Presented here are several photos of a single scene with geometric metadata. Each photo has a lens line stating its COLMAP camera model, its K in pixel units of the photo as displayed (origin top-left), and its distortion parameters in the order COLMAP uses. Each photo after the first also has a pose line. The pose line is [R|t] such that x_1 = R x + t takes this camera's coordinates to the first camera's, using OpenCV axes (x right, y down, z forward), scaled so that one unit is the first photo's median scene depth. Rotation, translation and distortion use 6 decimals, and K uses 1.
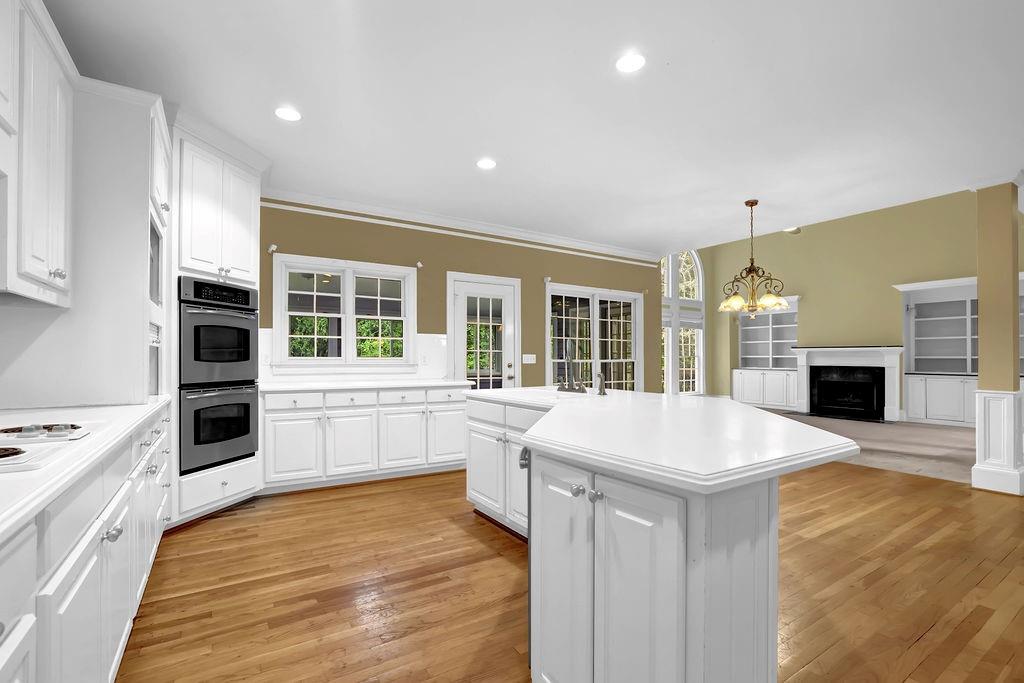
lens RADIAL K [[456.8, 0, 494.8], [0, 456.8, 357.7], [0, 0, 1]] dist [-0.016039, 0.001117]
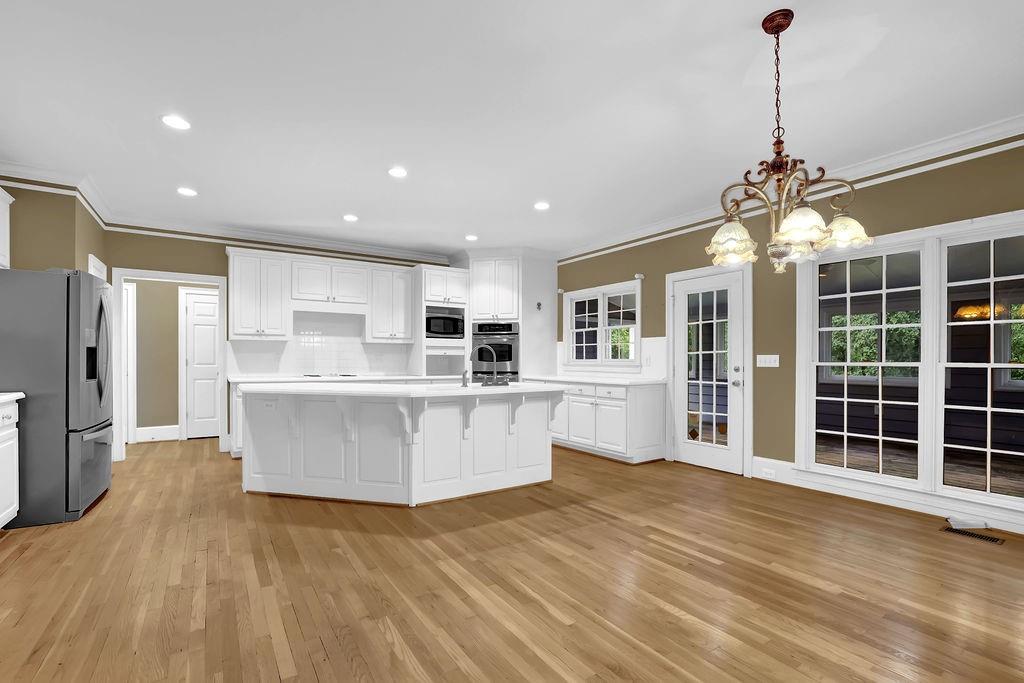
lens RADIAL K [[456.8, 0, 524.5], [0, 456.8, 360.0], [0, 0, 1]] dist [-0.016039, 0.001117]
pose [[0.059929, -0.005399, -0.998188, 0.896610], [-0.004273, 0.999975, -0.005666, 0.008233], [0.998194, 0.004605, 0.059904, 0.632982]]
